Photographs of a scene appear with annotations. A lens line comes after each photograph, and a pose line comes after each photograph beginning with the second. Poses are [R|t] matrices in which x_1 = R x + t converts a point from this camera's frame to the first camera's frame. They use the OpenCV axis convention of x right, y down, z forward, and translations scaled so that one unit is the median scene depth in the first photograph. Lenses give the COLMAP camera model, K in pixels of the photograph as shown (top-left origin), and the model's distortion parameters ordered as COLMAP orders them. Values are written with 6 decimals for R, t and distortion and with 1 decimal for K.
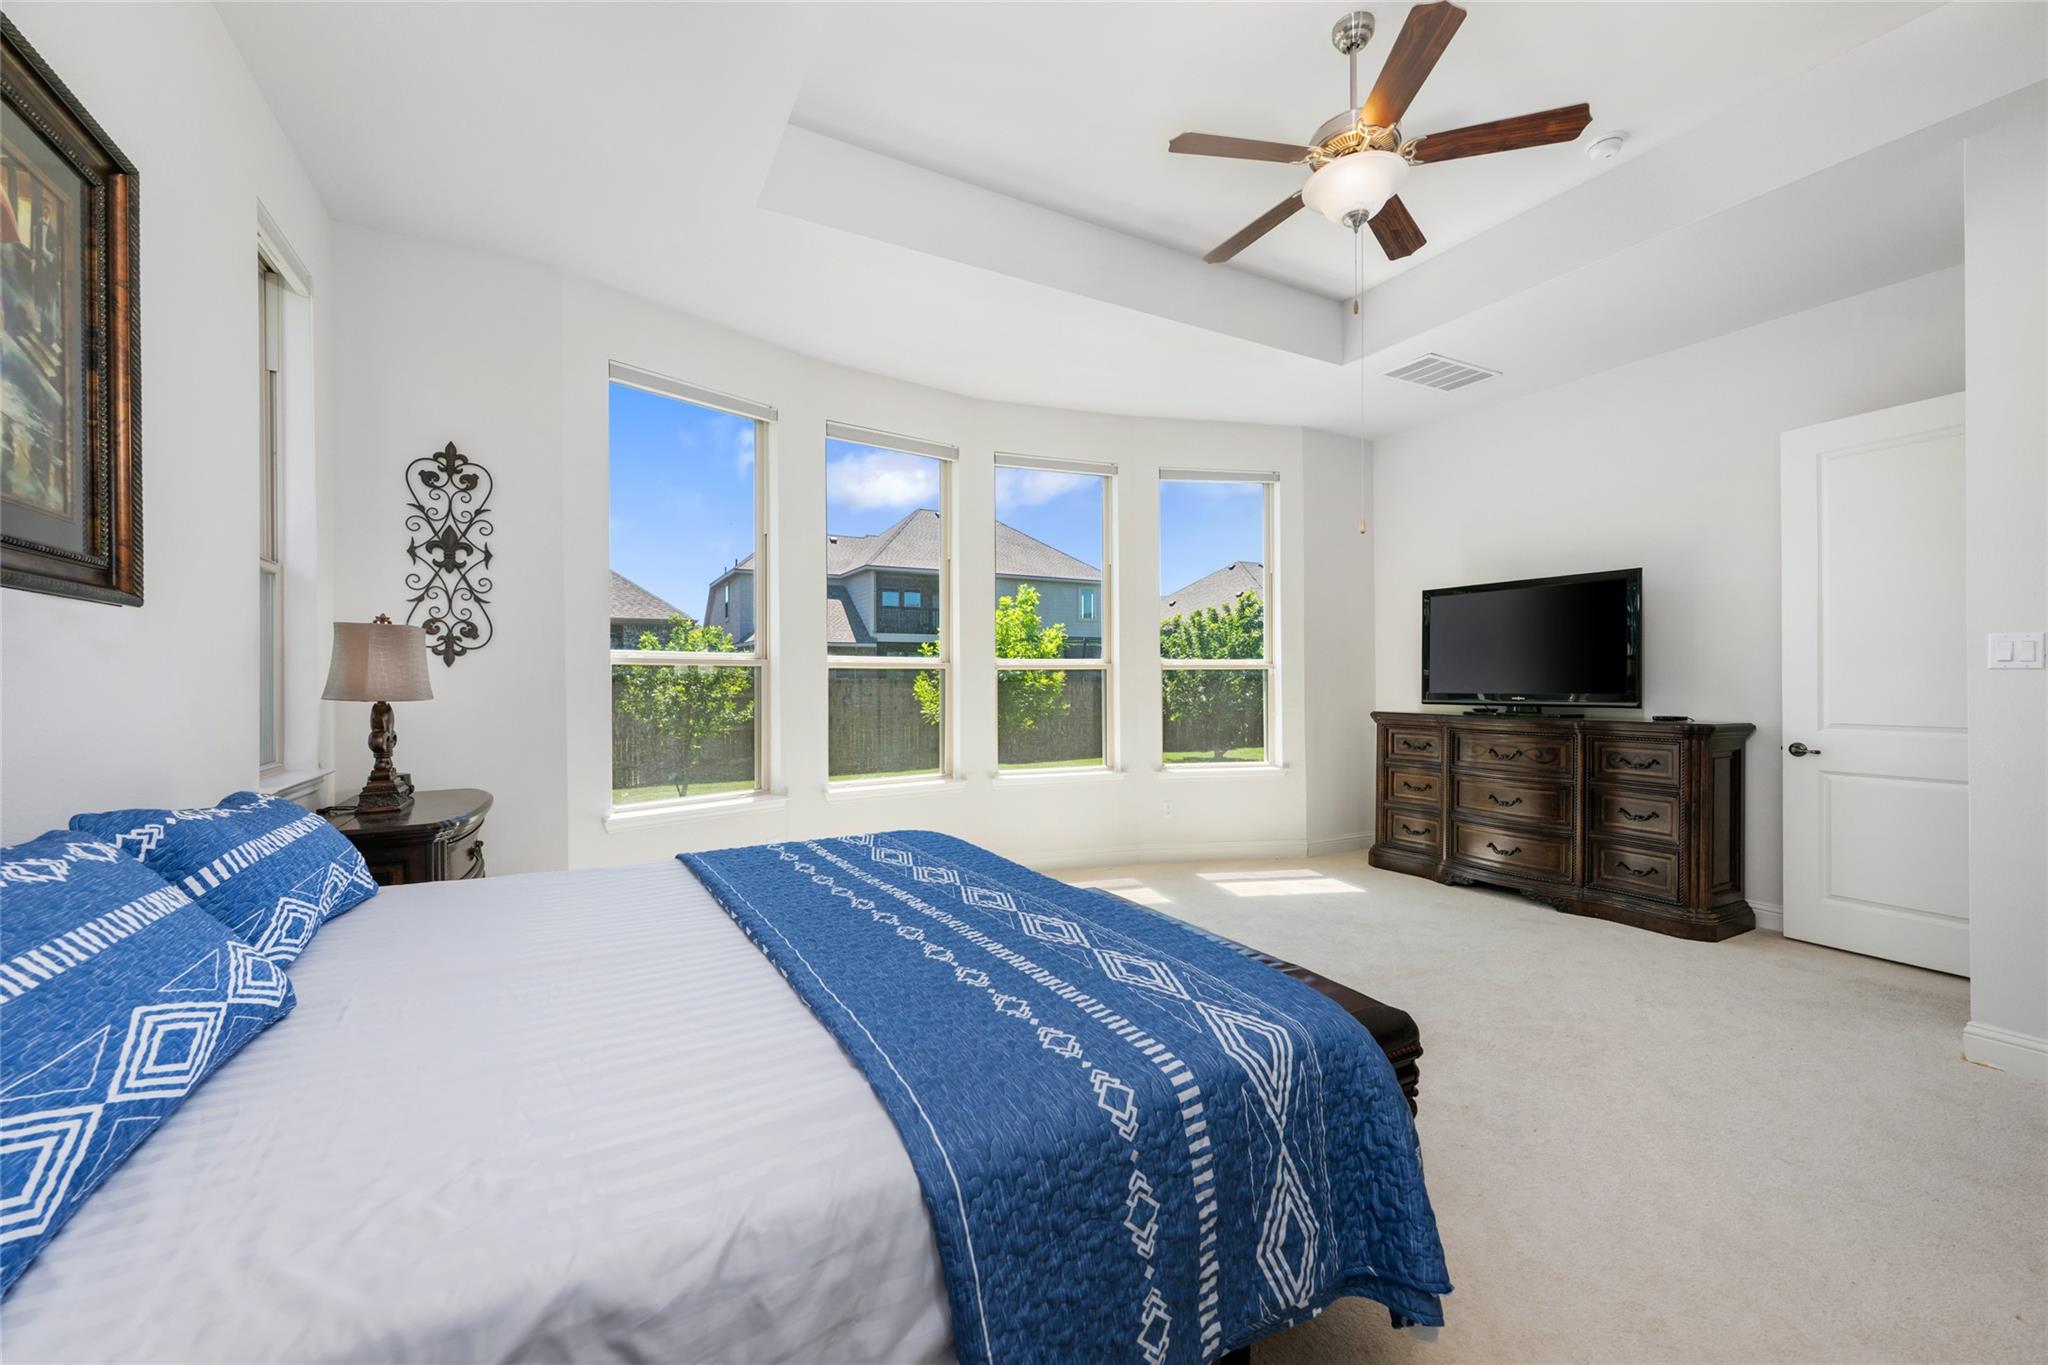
lens RADIAL K [[816.6, 0, 1036.6], [0, 816.6, 681.7], [0, 0, 1]] dist [-0.000962, -0.000518]
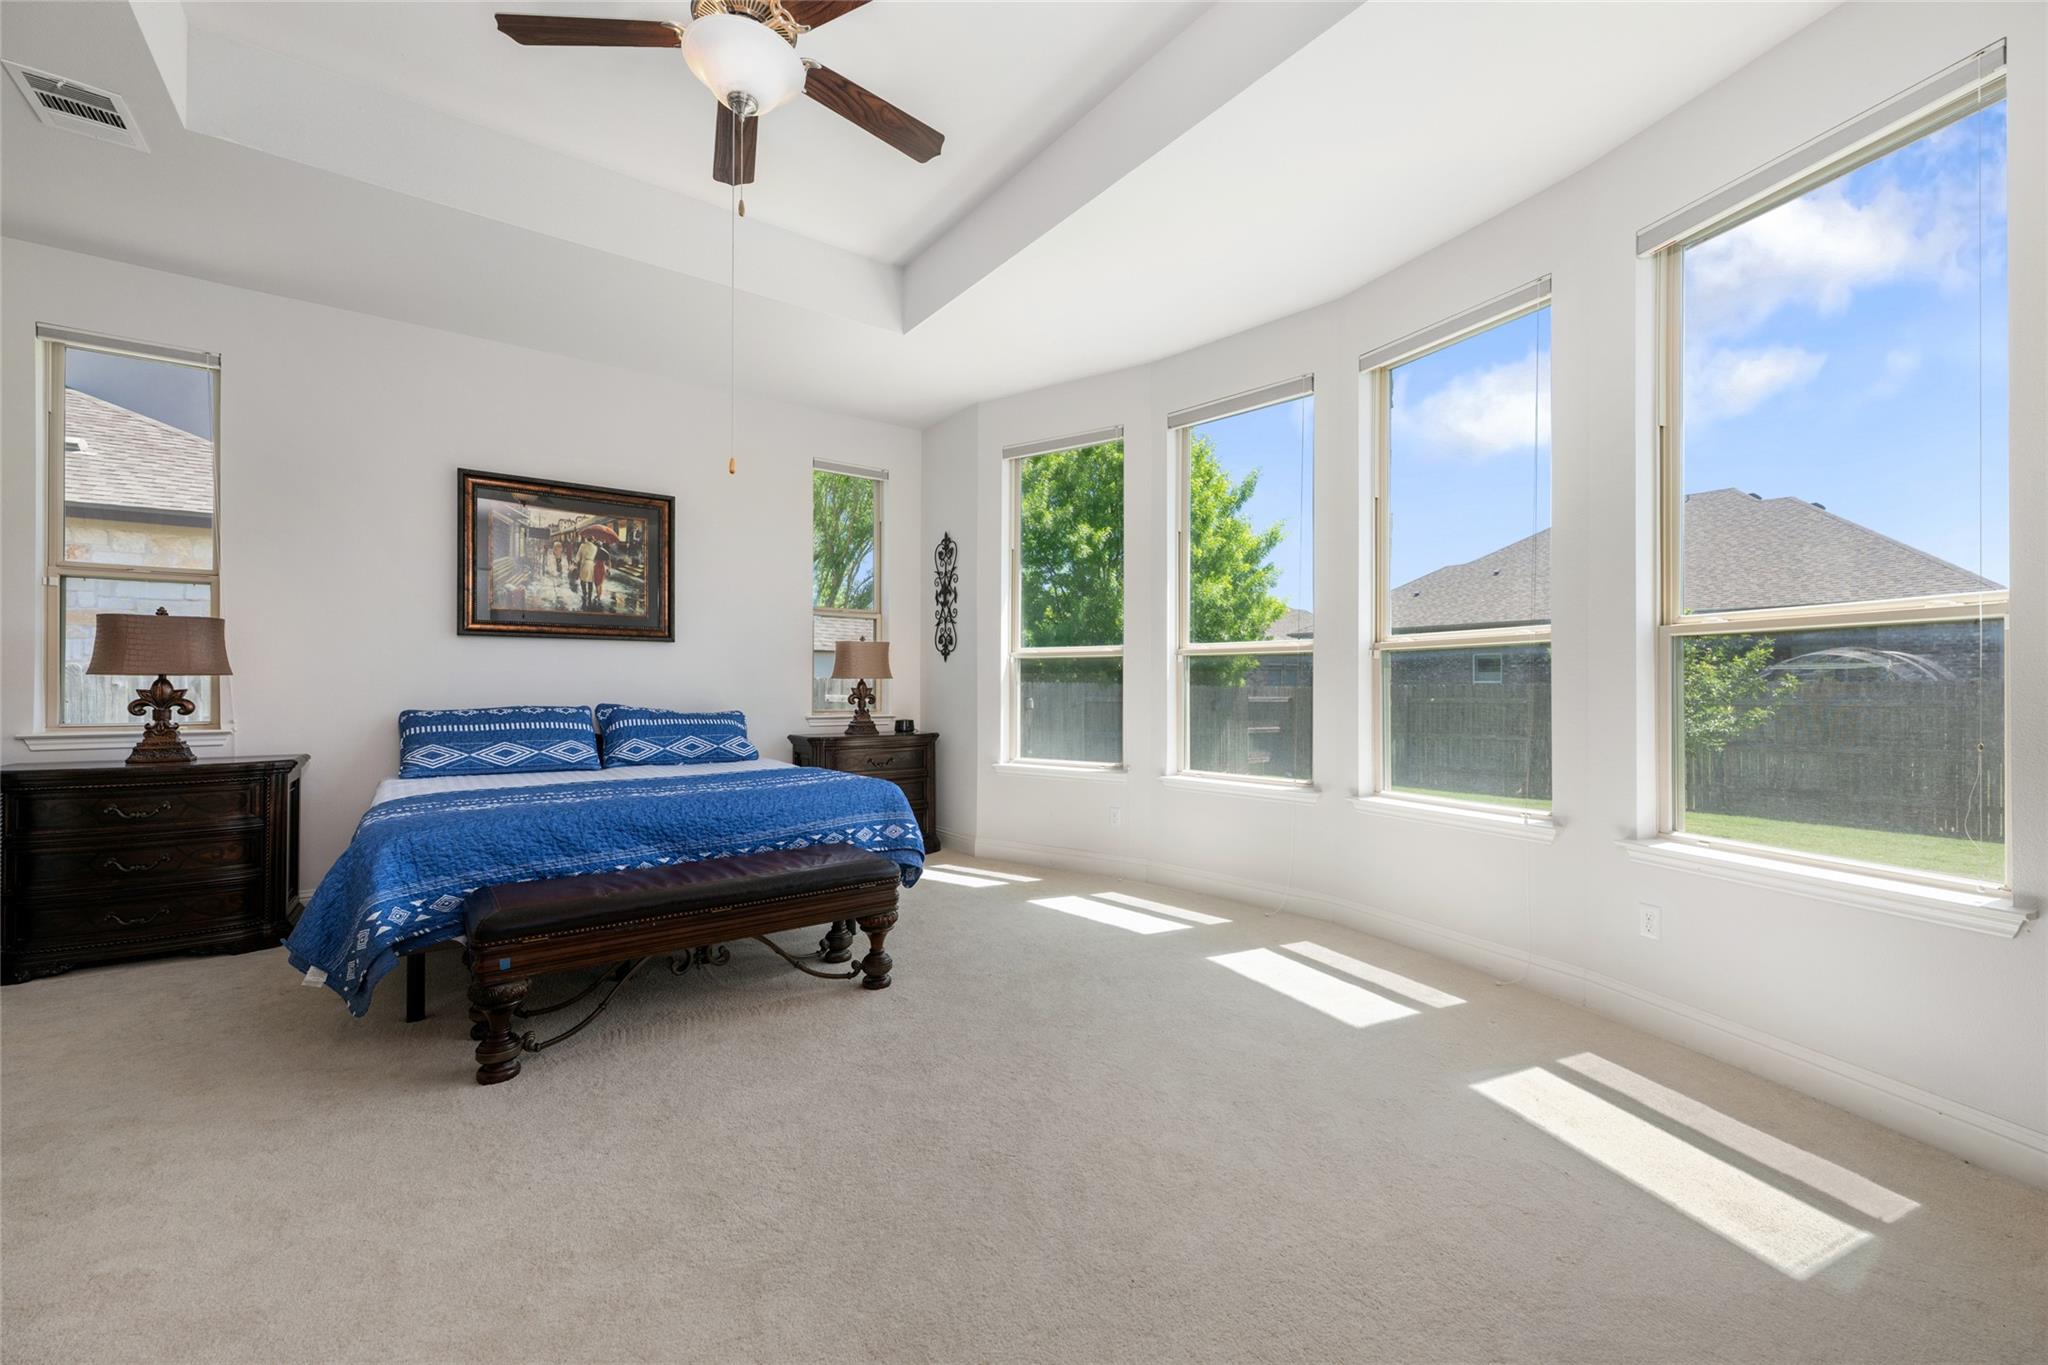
lens RADIAL K [[816.6, 0, 1039.4], [0, 816.6, 684.5], [0, 0, 1]] dist [-0.000962, -0.000518]
pose [[0.123143, 0.002295, -0.992386, 1.030297], [-0.005384, 0.999984, 0.001644, 0.026935], [0.992374, 0.005141, 0.123153, 0.981875]]
